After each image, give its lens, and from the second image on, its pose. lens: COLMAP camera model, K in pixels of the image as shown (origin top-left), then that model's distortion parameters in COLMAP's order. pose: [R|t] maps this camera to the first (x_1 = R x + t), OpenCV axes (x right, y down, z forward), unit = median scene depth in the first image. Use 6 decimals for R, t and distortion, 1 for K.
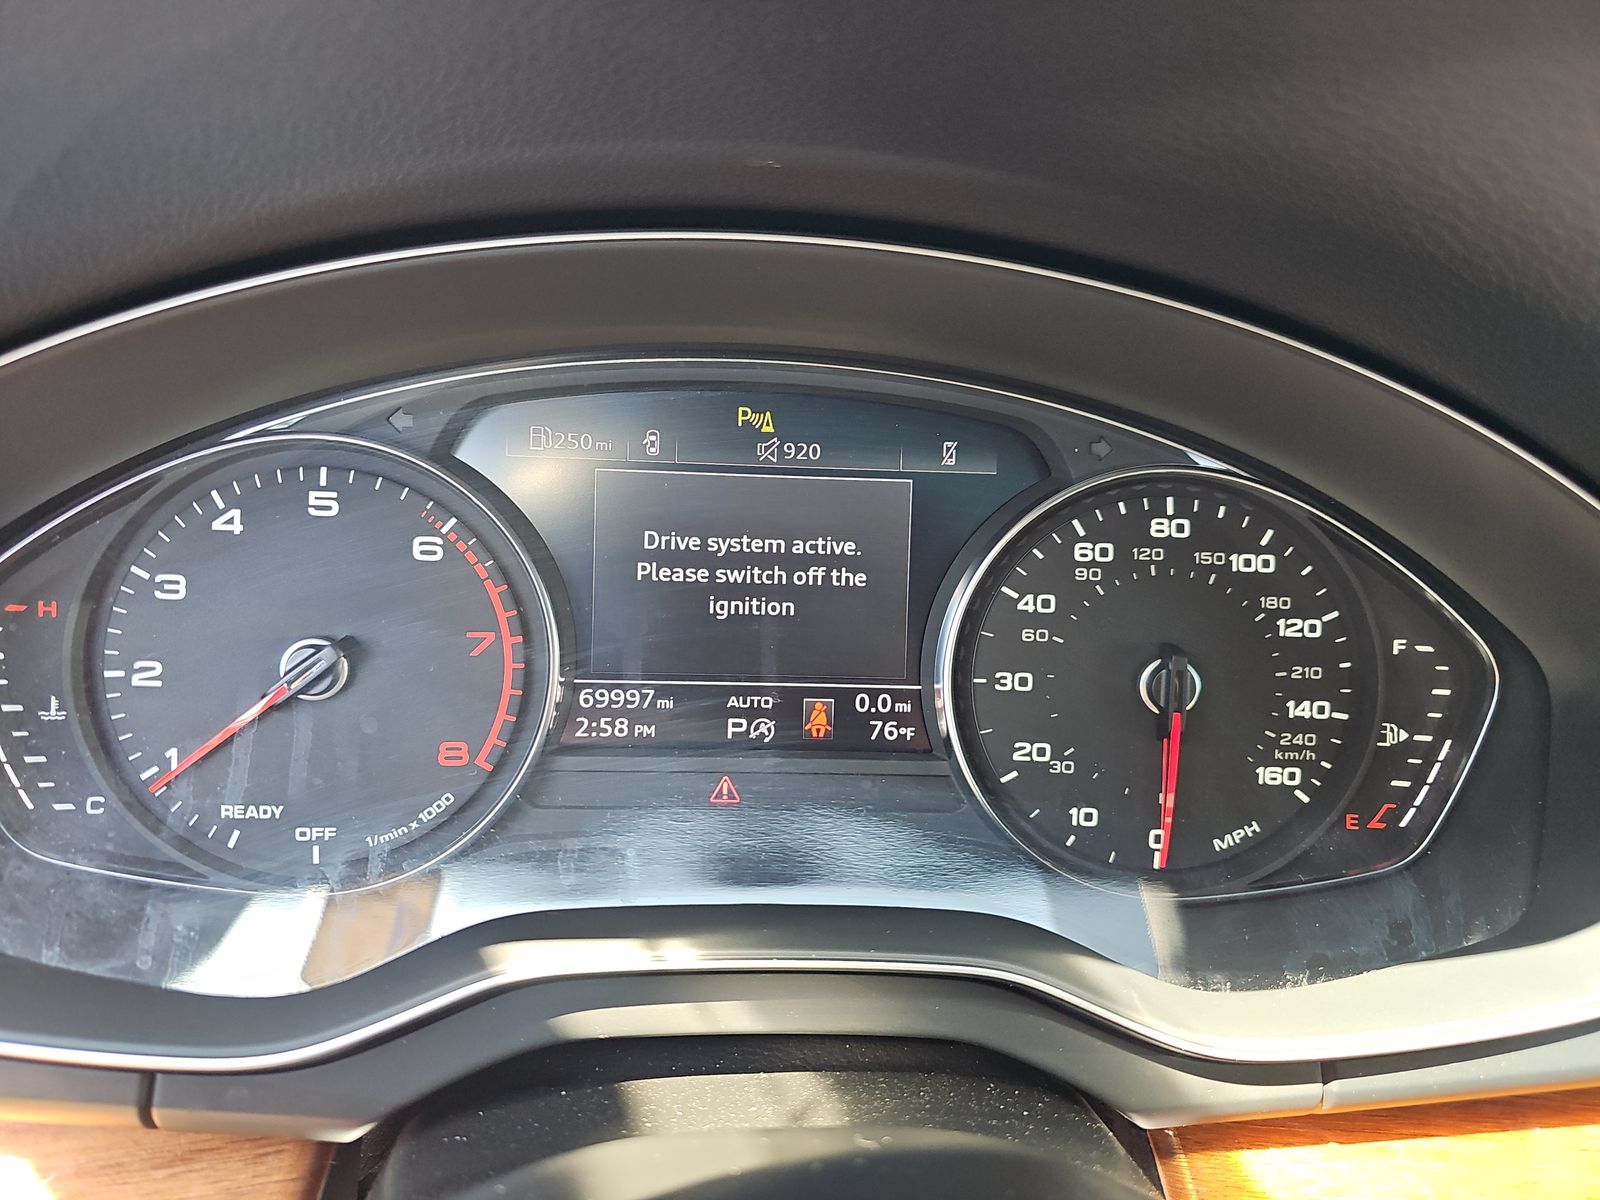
lens RADIAL K [[1073.3, 0, 797.4], [0, 1073.3, 667.1], [0, 0, 1]] dist [-0.006673, -0.000347]
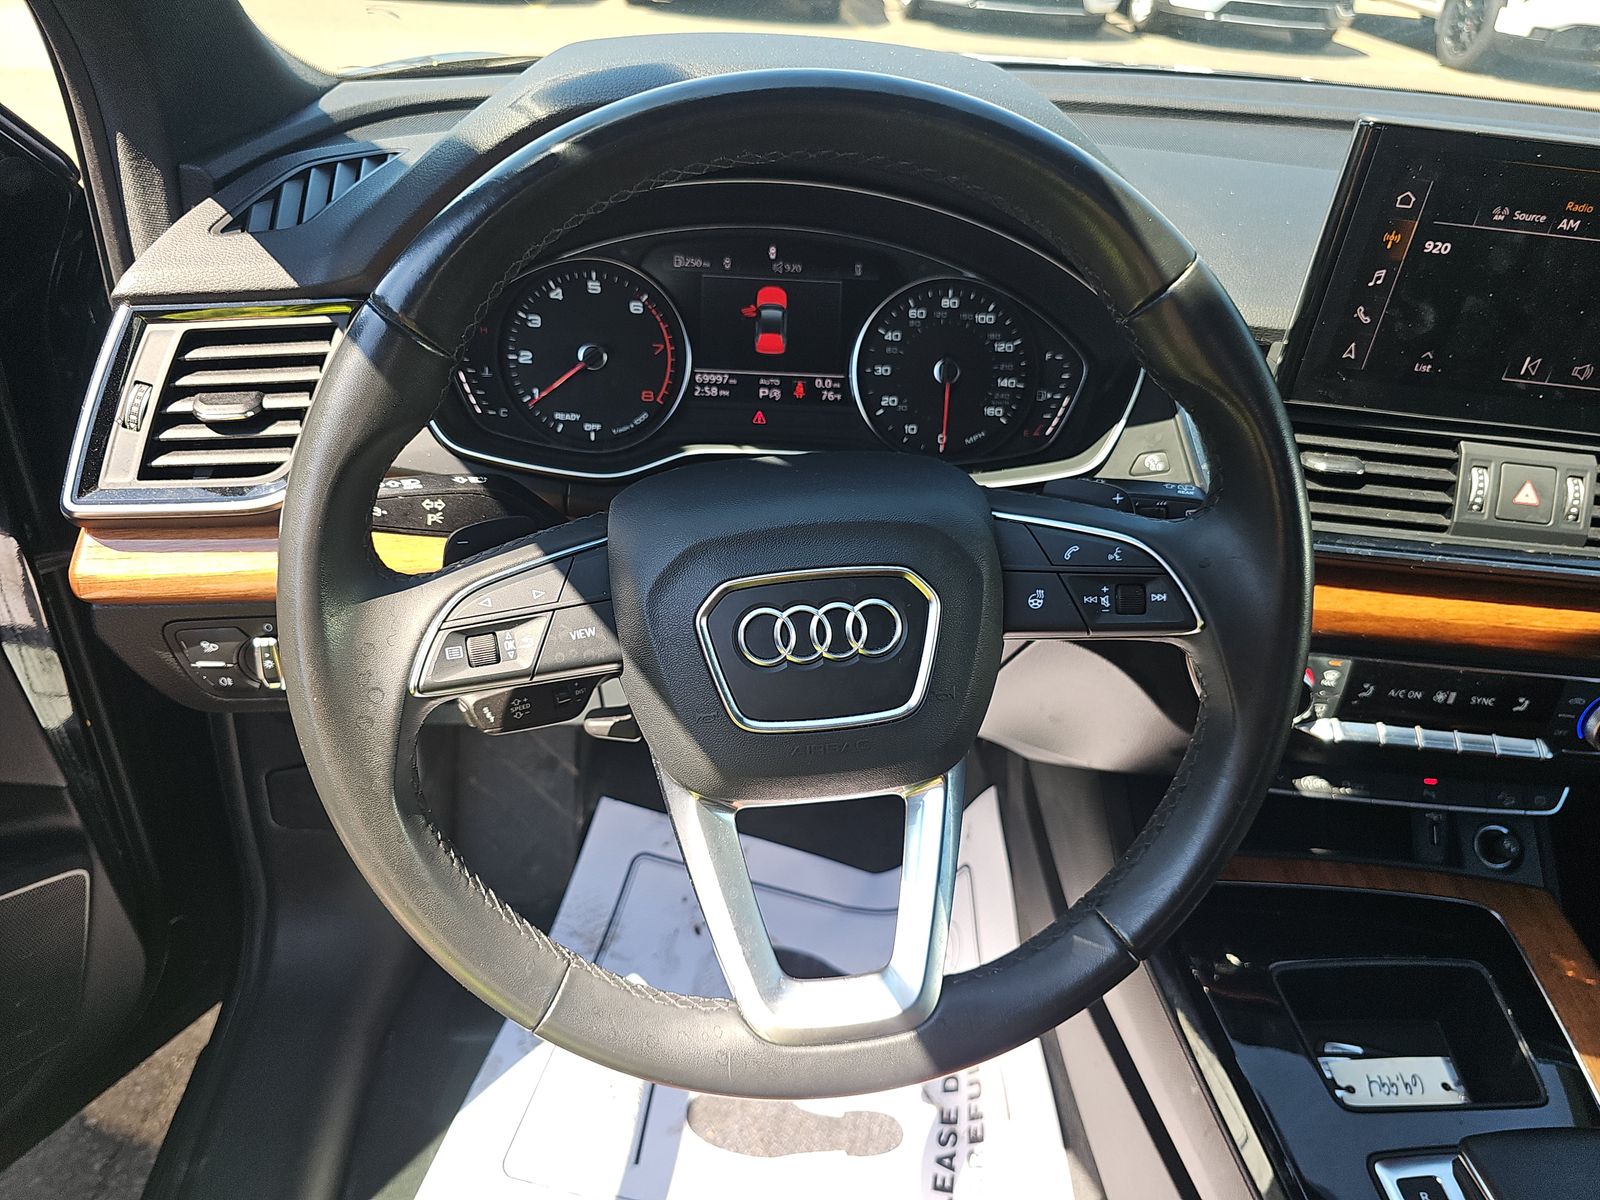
lens RADIAL K [[1062.5, 0, 796.4], [0, 1062.5, 635.0], [0, 0, 1]] dist [0.045297, -0.041627]
pose [[0.999956, 0.007809, 0.005245, 0.005577], [-0.008344, 0.993777, 0.111073, 0.334061], [-0.004345, -0.111112, 0.993798, -1.391906]]
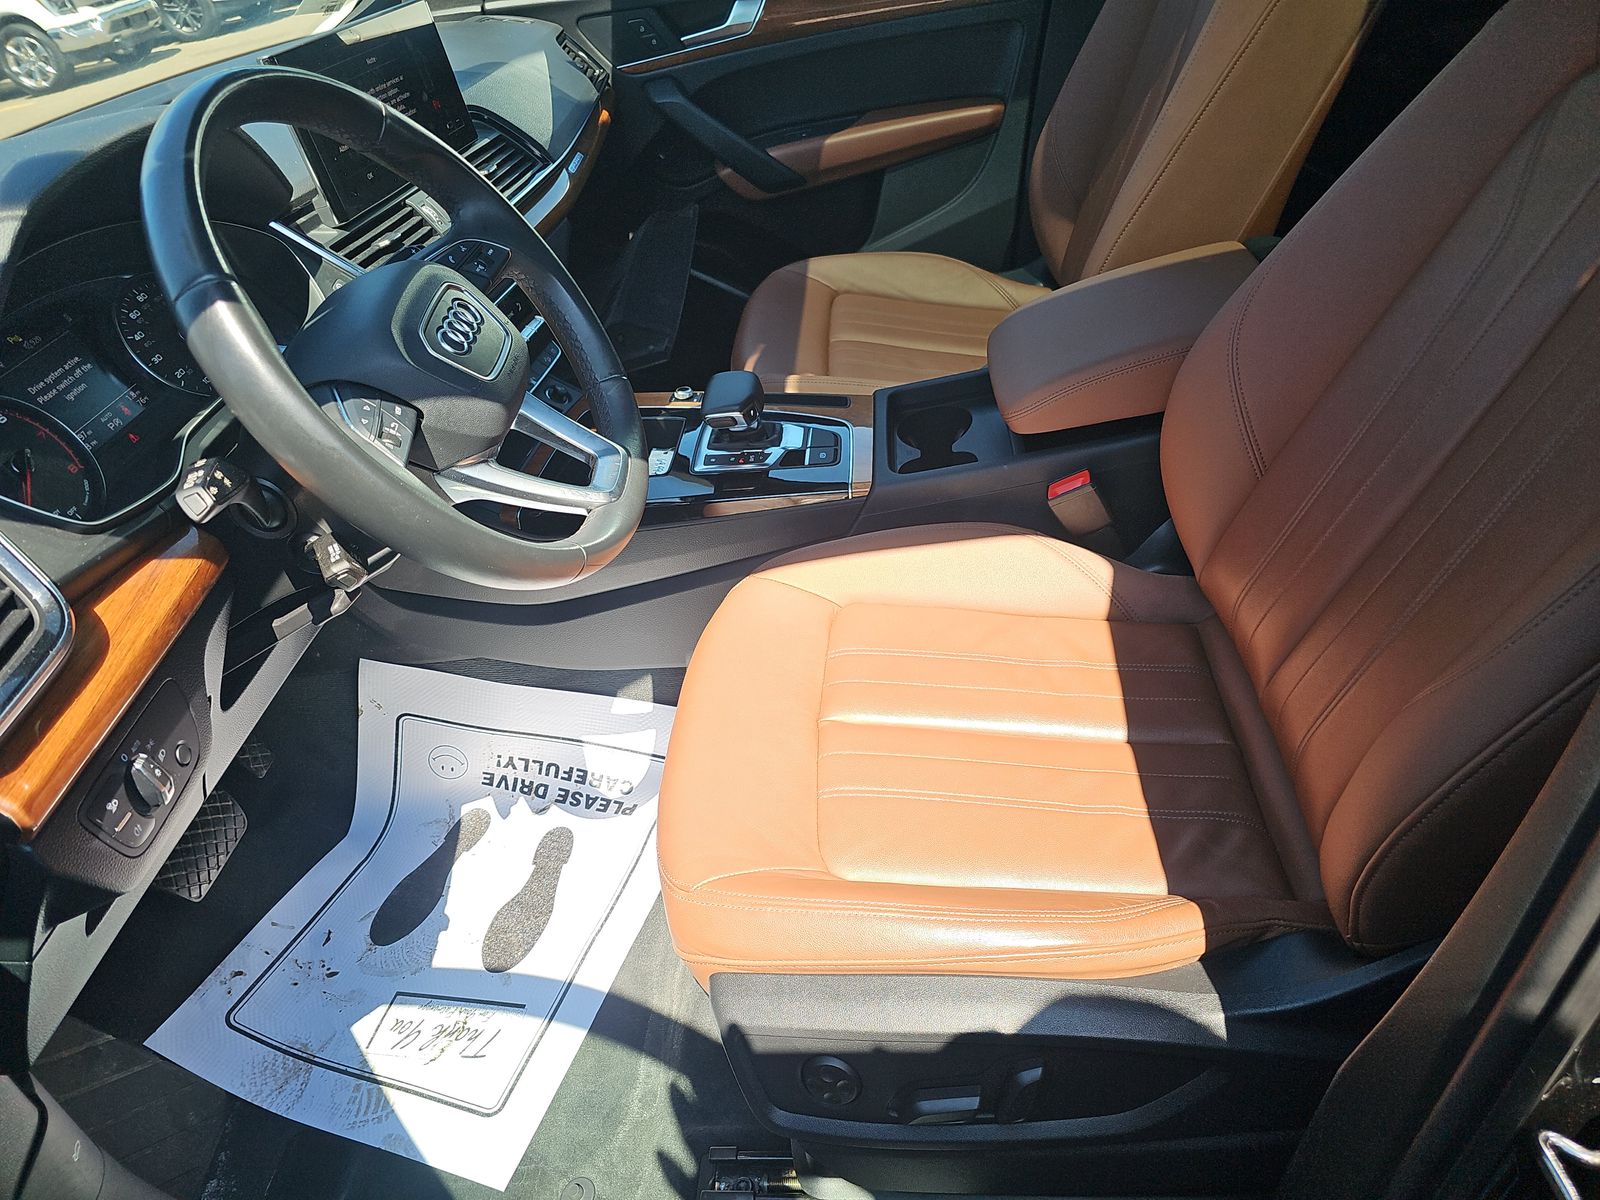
lens RADIAL K [[1073.3, 0, 797.4], [0, 1073.3, 667.1], [0, 0, 1]] dist [-0.006673, -0.000347]
pose [[0.120591, -0.692007, 0.711747, -2.386601], [0.627427, 0.608745, 0.485557, 0.216861], [-0.769281, 0.388015, 0.507593, -1.636495]]
